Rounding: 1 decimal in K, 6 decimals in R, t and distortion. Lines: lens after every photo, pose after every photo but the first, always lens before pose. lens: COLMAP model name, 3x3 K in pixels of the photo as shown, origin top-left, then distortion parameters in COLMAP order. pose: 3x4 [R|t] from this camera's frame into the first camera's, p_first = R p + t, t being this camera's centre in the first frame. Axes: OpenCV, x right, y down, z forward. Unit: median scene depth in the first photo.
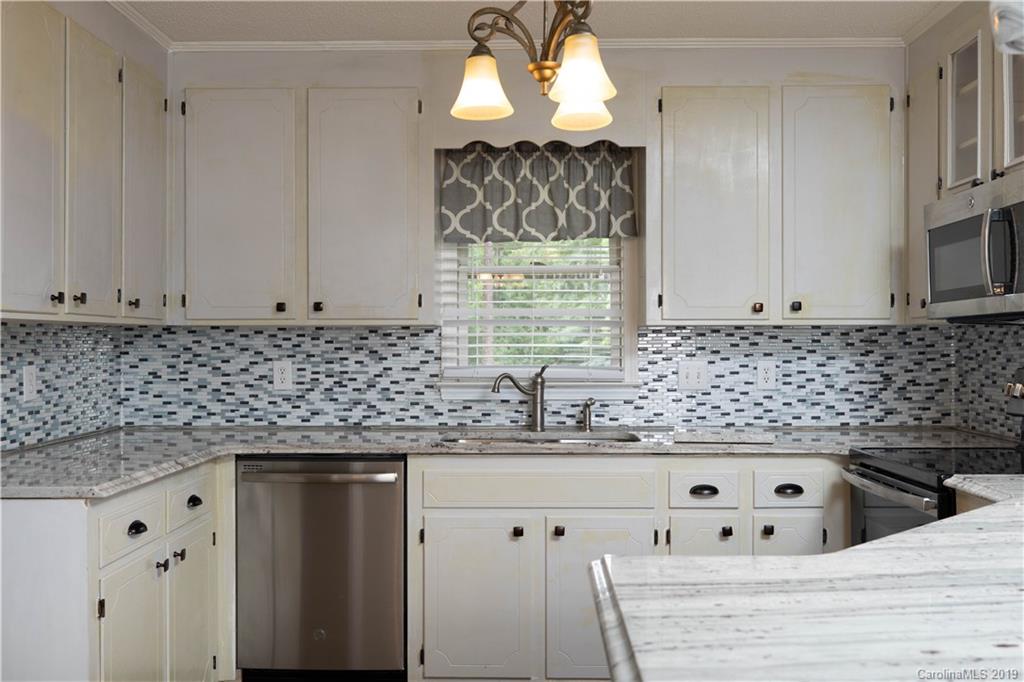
lens RADIAL K [[991.4, 0, 509.8], [0, 991.4, 335.1], [0, 0, 1]] dist [0.000866, 0.012898]
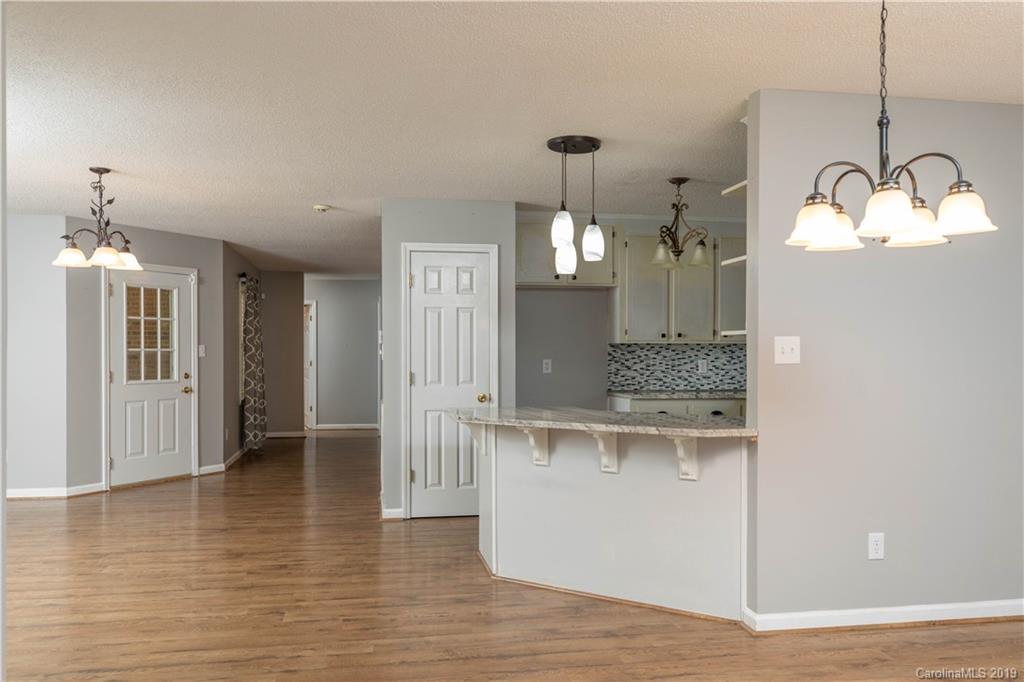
lens RADIAL K [[813.4, 0, 508.8], [0, 813.4, 359.3], [0, 0, 1]] dist [-0.002917, -0.001678]
pose [[0.195747, 0.009824, -0.980605, 1.284586], [0.006955, 0.999911, 0.011406, 0.001308], [0.980630, -0.009053, 0.195661, 0.055194]]
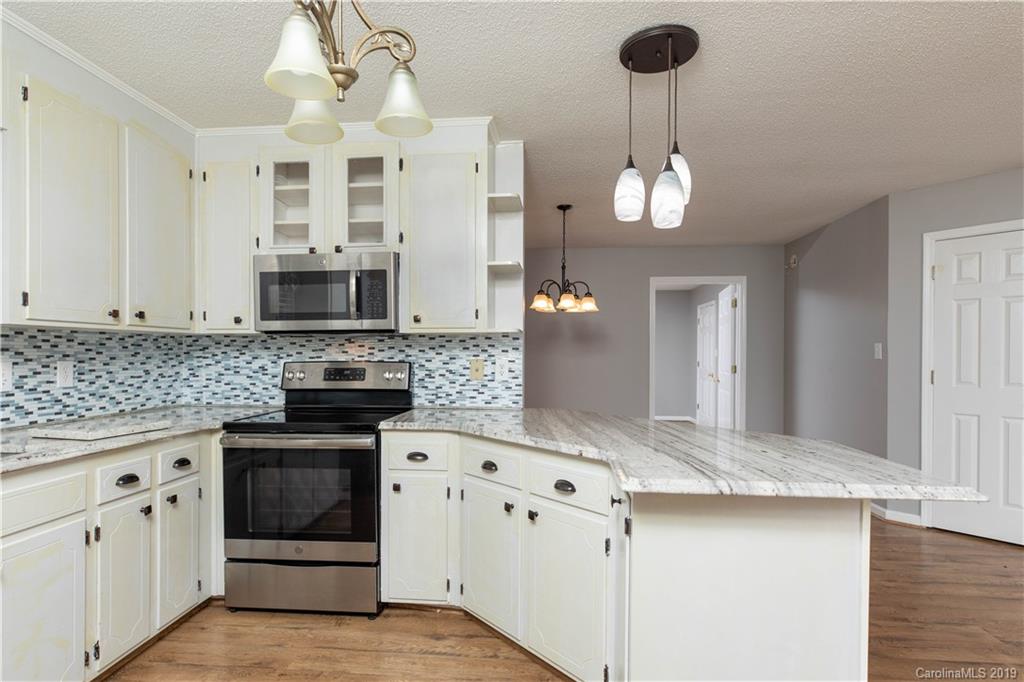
lens RADIAL K [[537.9, 0, 512.0], [0, 537.9, 355.0], [0, 0, 1]] dist [-0.001858, 0.000131]
pose [[0.069643, -0.002747, 0.997568, -0.308706], [-0.011098, 0.999932, 0.003528, 0.011171], [-0.997510, -0.011316, 0.069608, 0.460369]]
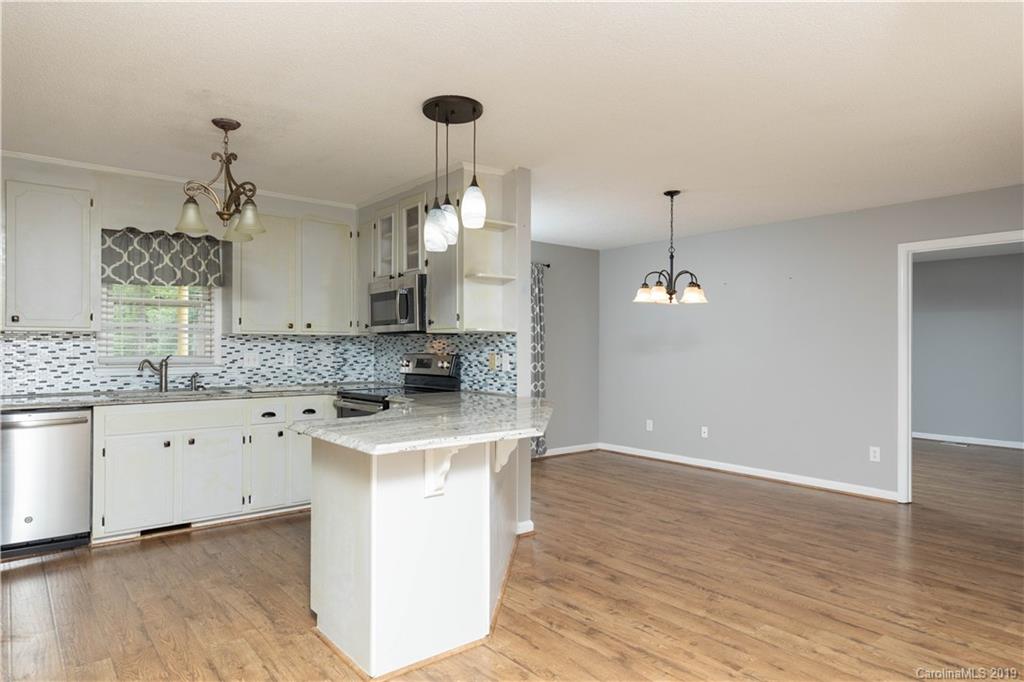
lens RADIAL K [[622.4, 0, 510.0], [0, 622.4, 345.8], [0, 0, 1]] dist [0.004207, 0.000581]
pose [[0.764061, 0.002917, 0.645137, -0.216882], [-0.008420, 0.999950, 0.005451, 0.002287], [-0.645089, -0.009597, 0.764047, -0.260260]]
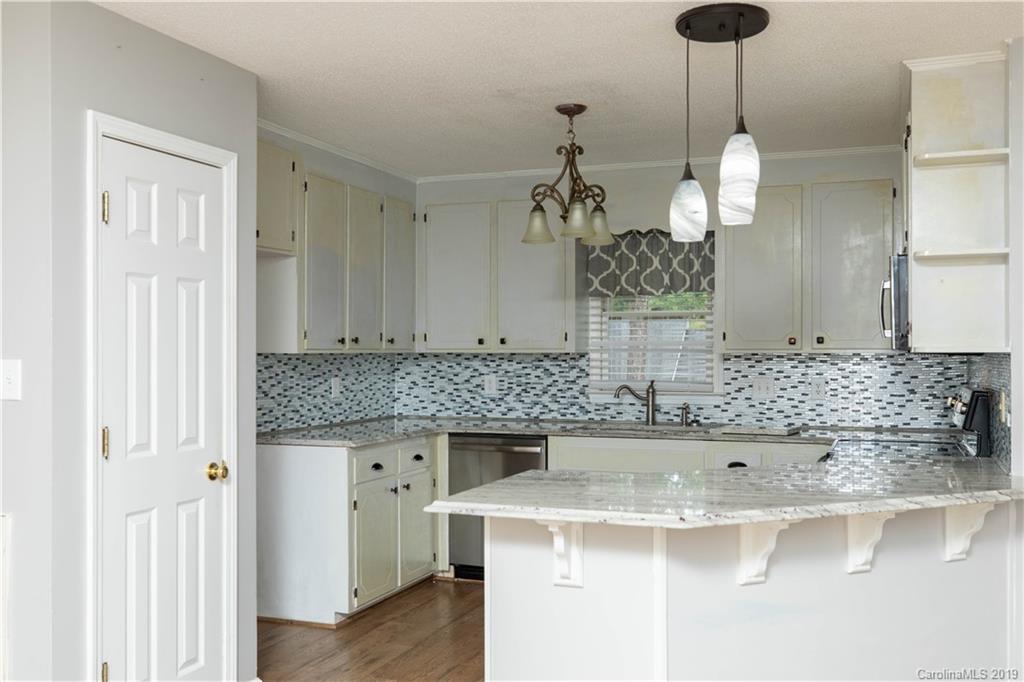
lens RADIAL K [[988.9, 0, 512.0], [0, 988.9, 341.0], [0, 0, 1]] dist [0.010422, 0.006098]
pose [[0.941739, -0.002478, -0.336335, 0.322103], [0.001230, 0.999992, -0.003924, -0.021134], [0.336342, 0.003282, 0.941734, -0.435377]]
